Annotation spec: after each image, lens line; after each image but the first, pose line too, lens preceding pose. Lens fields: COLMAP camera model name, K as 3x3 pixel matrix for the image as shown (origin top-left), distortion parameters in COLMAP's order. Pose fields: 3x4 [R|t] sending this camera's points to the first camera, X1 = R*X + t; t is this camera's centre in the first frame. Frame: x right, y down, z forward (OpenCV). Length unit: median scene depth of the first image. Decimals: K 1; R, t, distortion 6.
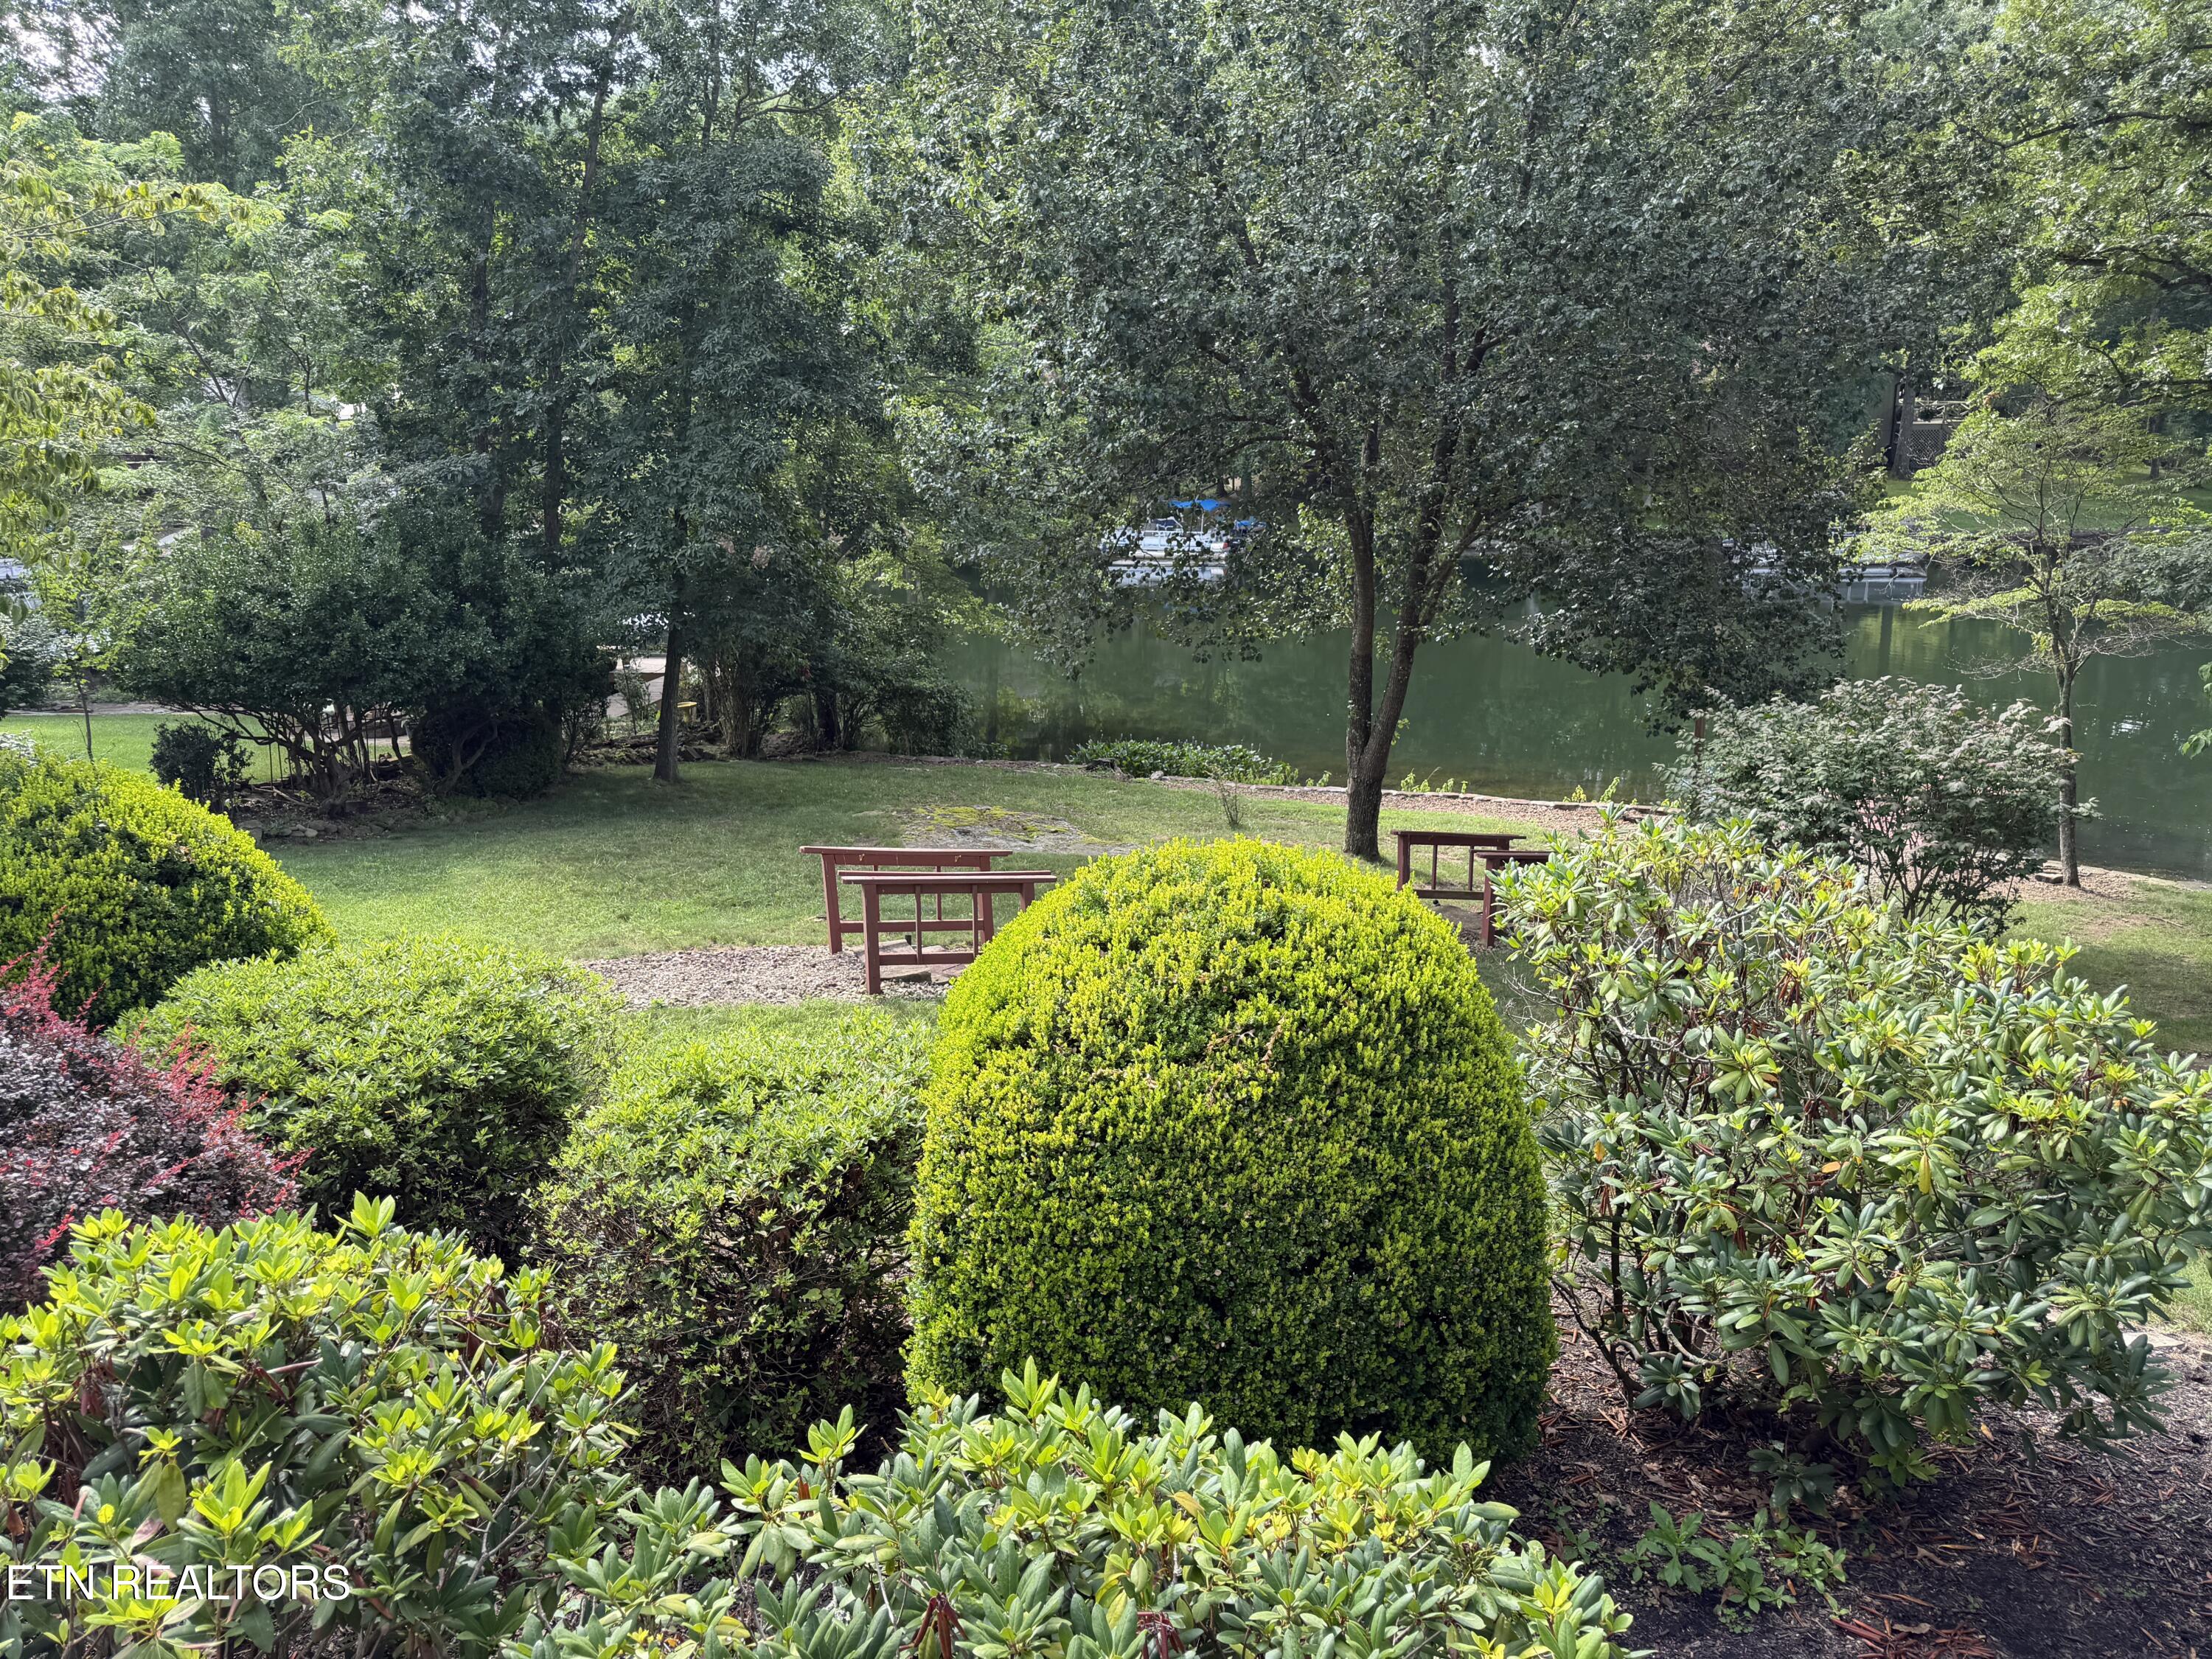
lens RADIAL K [[1573.4, 0, 1134.0], [0, 1573.4, 851.5], [0, 0, 1]] dist [0.051326, -0.024160]
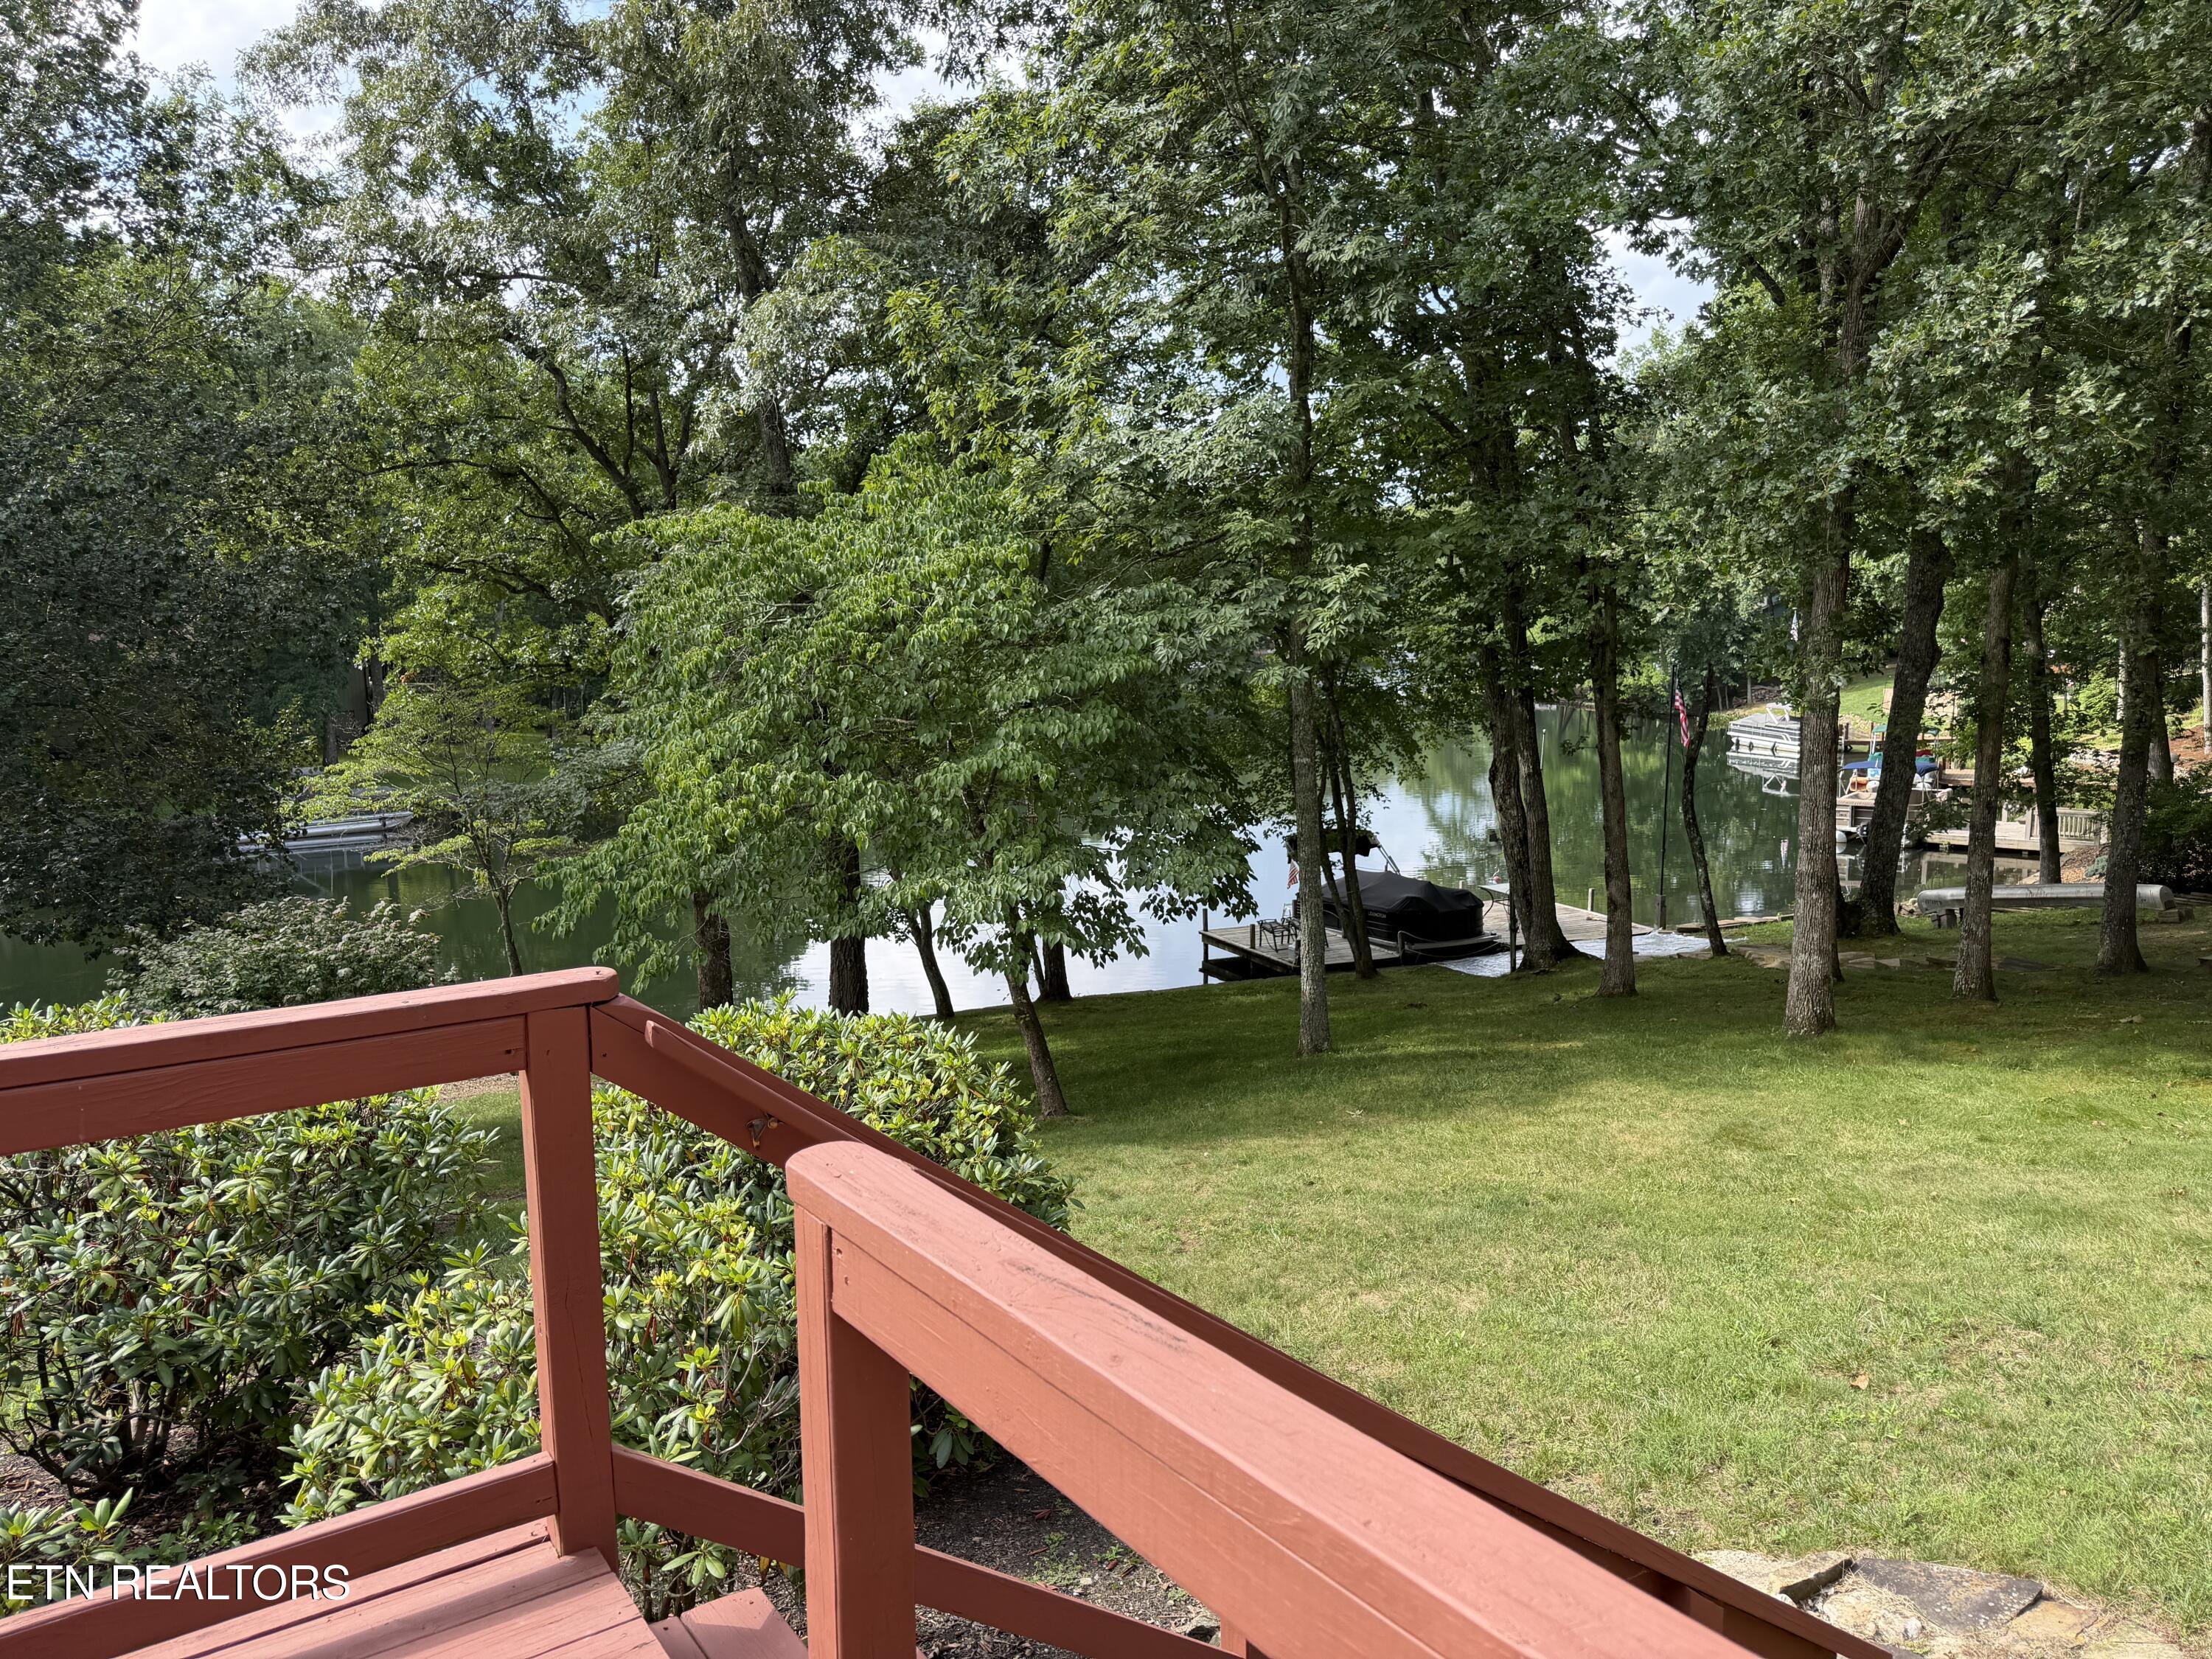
lens RADIAL K [[1577.4, 0, 1080.1], [0, 1577.4, 835.2], [0, 0, 1]] dist [0.025770, -0.039069]
pose [[0.660491, -0.083569, 0.746169, -0.006719], [0.216013, 0.972920, -0.082245, 0.033872], [-0.719090, 0.215505, 0.660657, -0.104862]]
